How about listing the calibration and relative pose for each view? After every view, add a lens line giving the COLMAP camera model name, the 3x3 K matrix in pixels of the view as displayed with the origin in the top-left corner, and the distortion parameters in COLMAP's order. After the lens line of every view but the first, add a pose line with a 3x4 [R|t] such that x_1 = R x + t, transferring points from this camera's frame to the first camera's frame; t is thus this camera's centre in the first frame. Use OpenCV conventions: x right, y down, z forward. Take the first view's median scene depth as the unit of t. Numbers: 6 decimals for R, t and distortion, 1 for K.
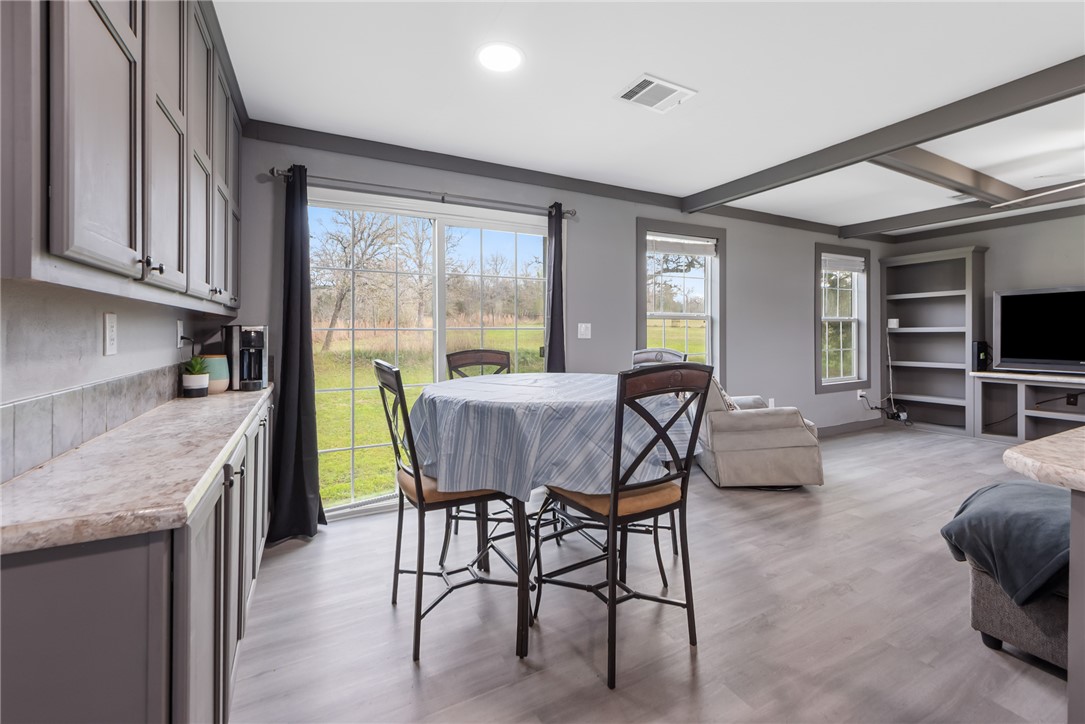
lens RADIAL K [[455.2, 0, 552.4], [0, 455.2, 331.4], [0, 0, 1]] dist [-0.001342, -0.000110]
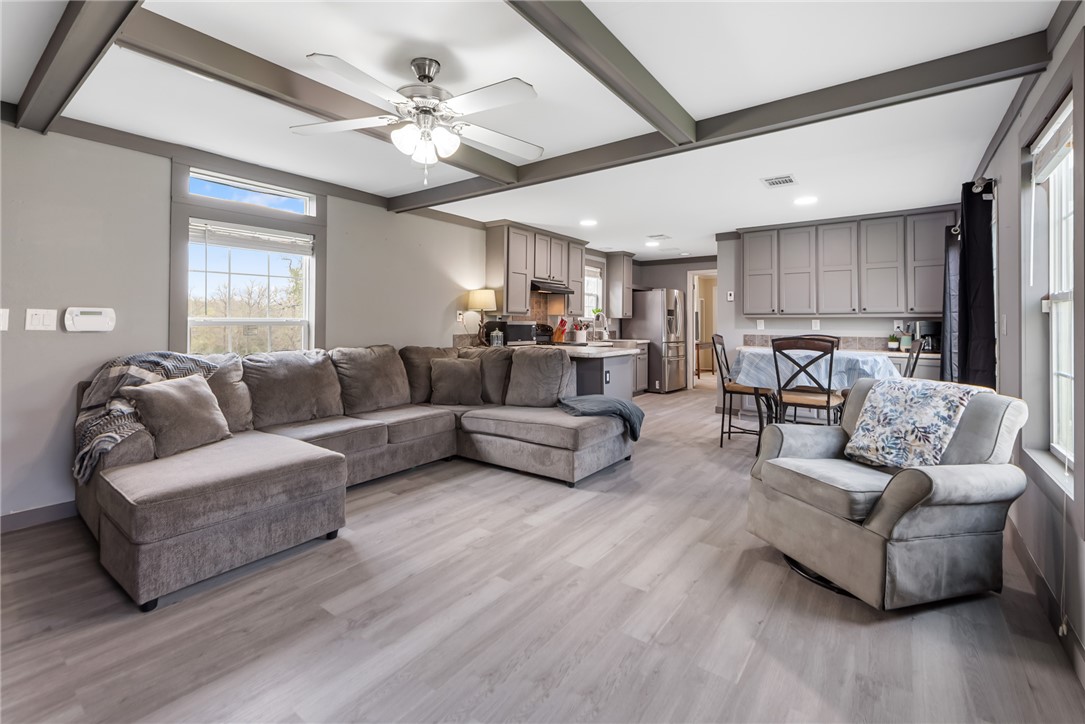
lens RADIAL K [[475.4, 0, 543.1], [0, 475.4, 319.7], [0, 0, 1]] dist [0.000513, -0.000052]
pose [[-0.905127, -0.007463, -0.425077, 0.785023], [-0.002536, 0.999923, -0.012156, -0.003592], [0.425135, -0.009924, -0.905076, 1.012036]]
